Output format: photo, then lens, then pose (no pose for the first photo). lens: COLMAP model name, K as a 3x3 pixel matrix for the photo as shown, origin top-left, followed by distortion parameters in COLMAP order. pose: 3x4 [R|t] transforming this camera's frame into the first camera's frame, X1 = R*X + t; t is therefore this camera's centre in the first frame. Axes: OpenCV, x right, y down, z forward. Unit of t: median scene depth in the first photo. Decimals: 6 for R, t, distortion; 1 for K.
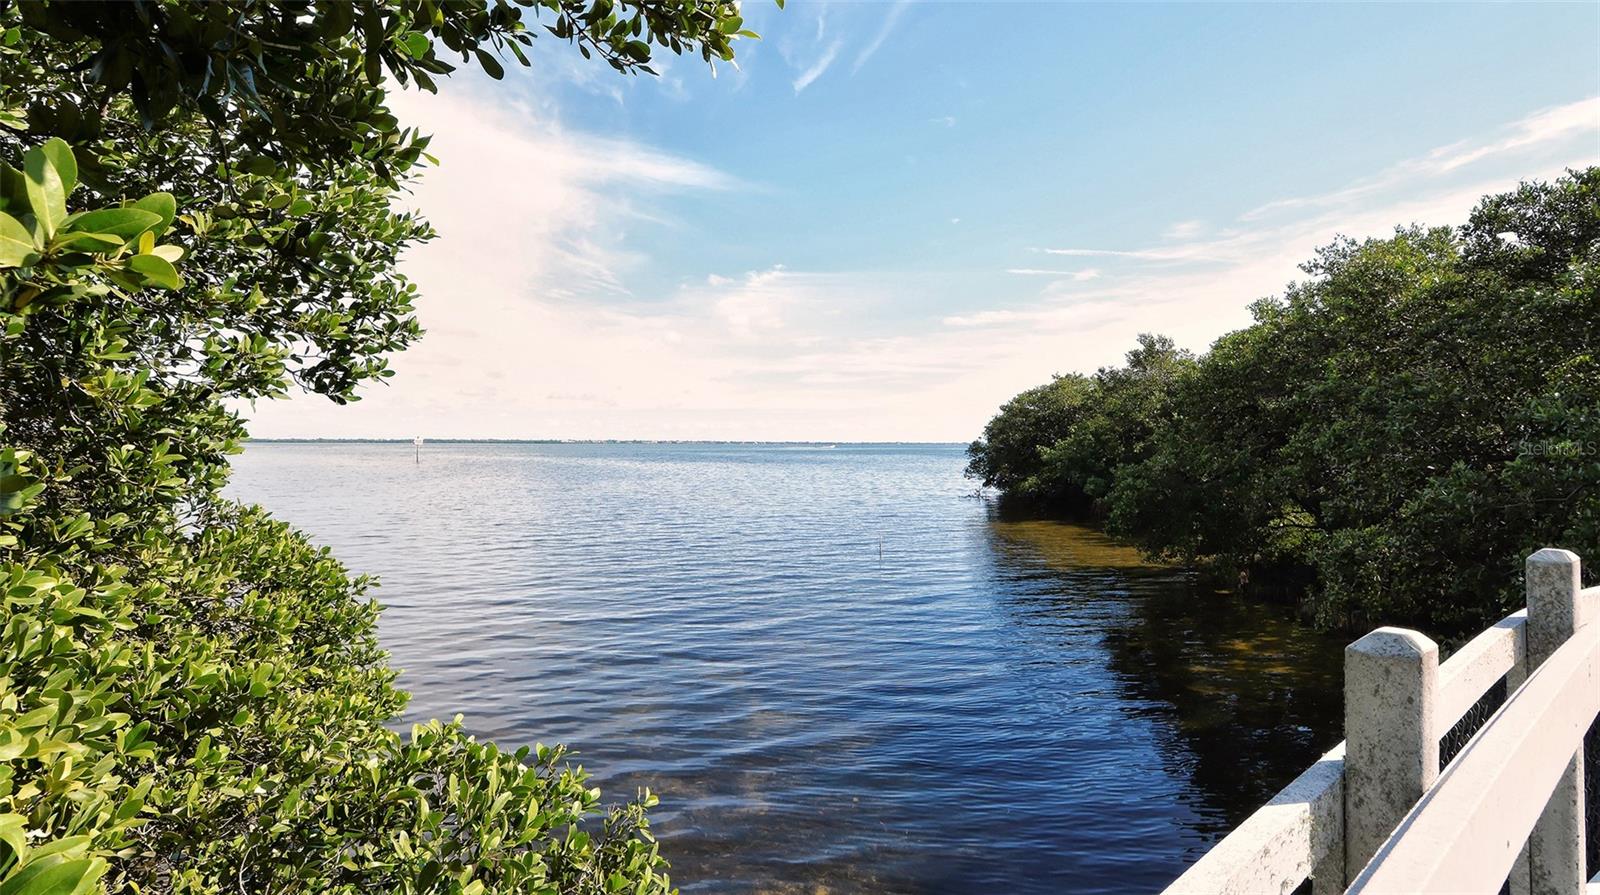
lens RADIAL K [[866.5, 0, 788.8], [0, 866.5, 437.5], [0, 0, 1]] dist [0.000964, -0.000586]
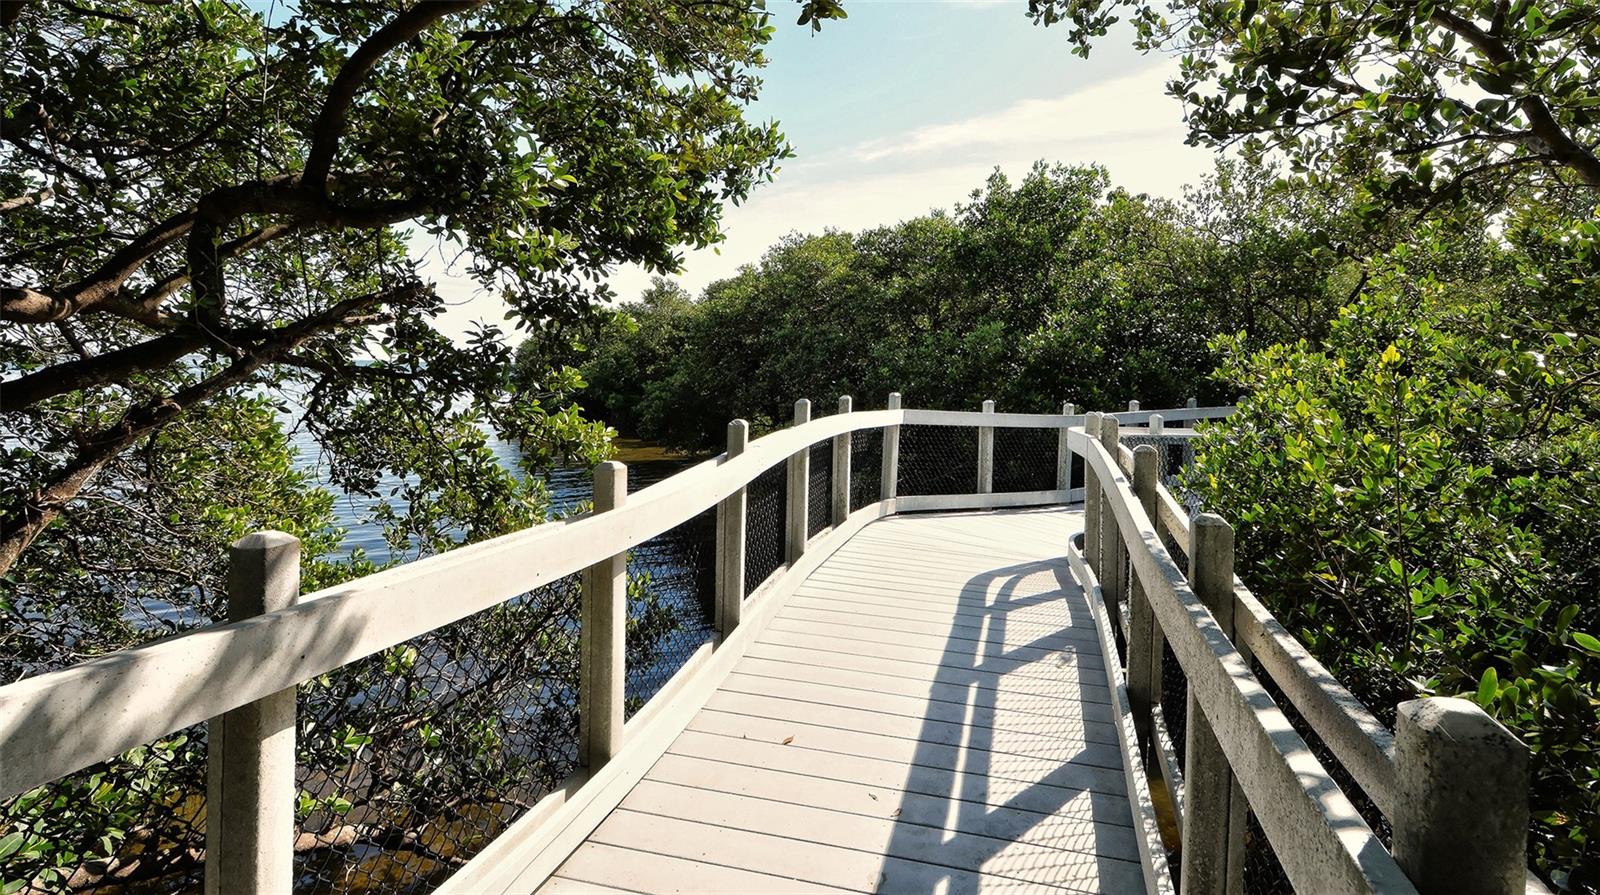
lens RADIAL K [[866.5, 0, 788.8], [0, 866.5, 437.5], [0, 0, 1]] dist [0.000964, -0.000586]
pose [[0.842930, -0.012913, 0.537868, -0.128766], [-0.035153, 0.996254, 0.079008, 0.004518], [-0.536873, -0.085506, 0.839319, -0.199788]]
